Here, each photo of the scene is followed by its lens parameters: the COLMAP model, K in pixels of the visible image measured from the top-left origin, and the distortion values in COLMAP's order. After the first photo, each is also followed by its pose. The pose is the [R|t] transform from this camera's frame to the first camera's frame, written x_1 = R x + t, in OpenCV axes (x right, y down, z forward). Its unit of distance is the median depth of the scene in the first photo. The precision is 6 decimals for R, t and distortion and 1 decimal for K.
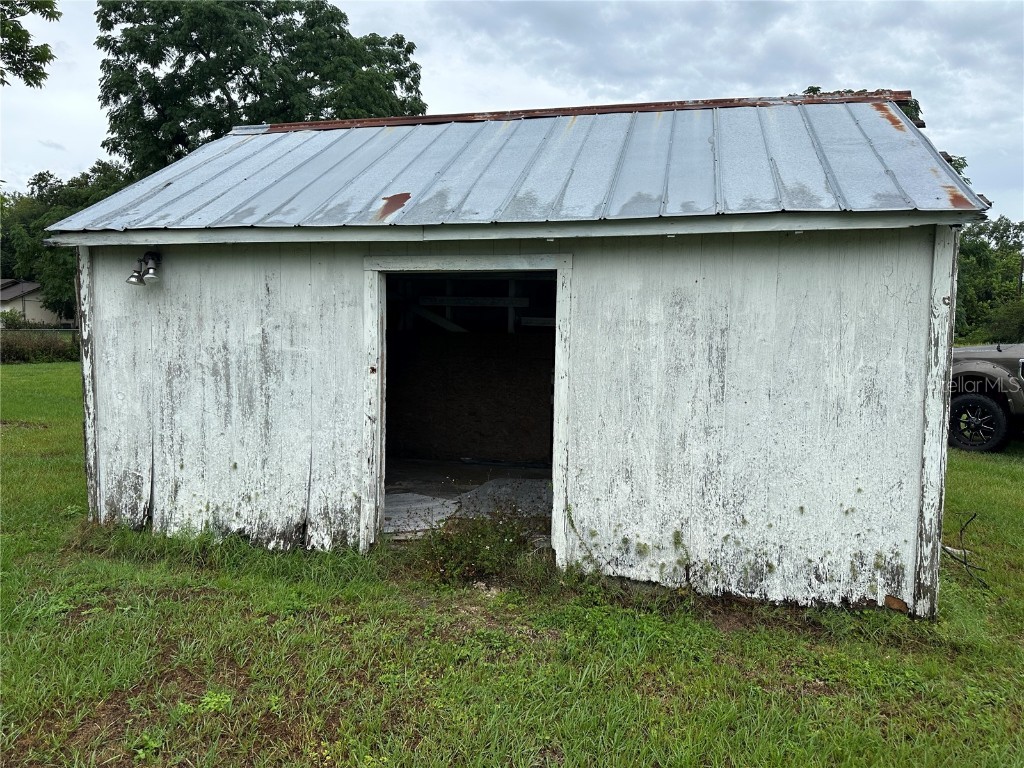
lens RADIAL K [[724.4, 0, 516.2], [0, 724.4, 385.2], [0, 0, 1]] dist [0.005788, 0.000335]
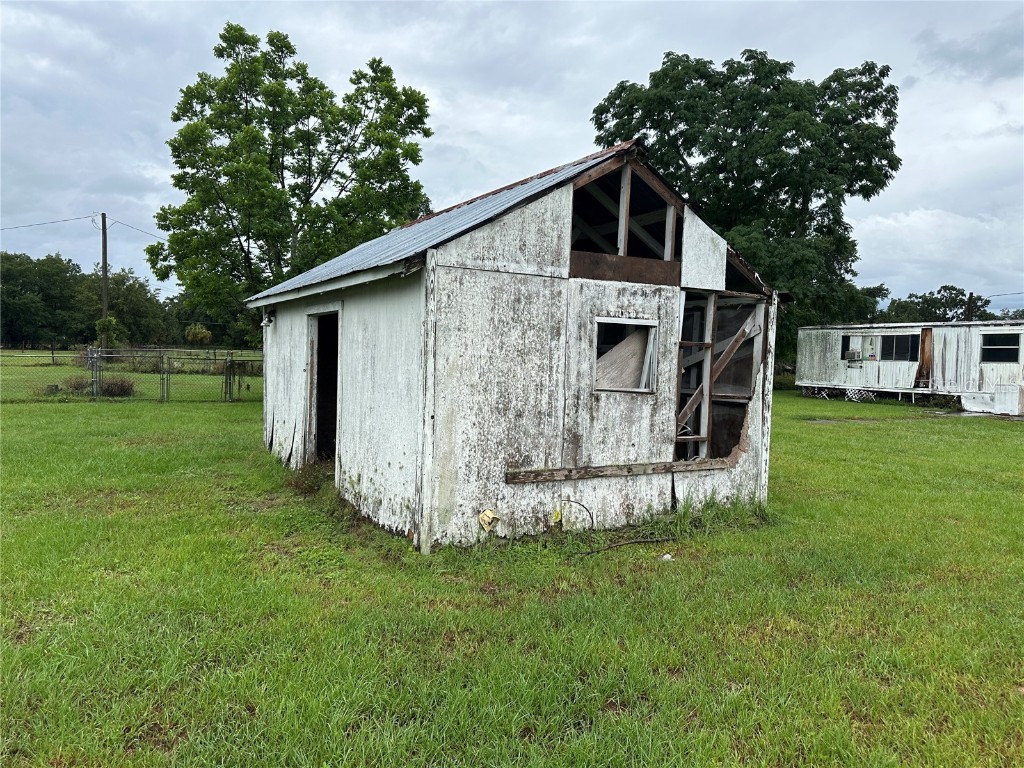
lens RADIAL K [[724.4, 0, 516.2], [0, 724.4, 385.2], [0, 0, 1]] dist [0.005788, 0.000335]
pose [[0.703541, 0.034757, -0.709804, 0.990009], [-0.072780, 0.997075, -0.023315, 0.014529], [0.706918, 0.068063, 0.704013, 0.073019]]
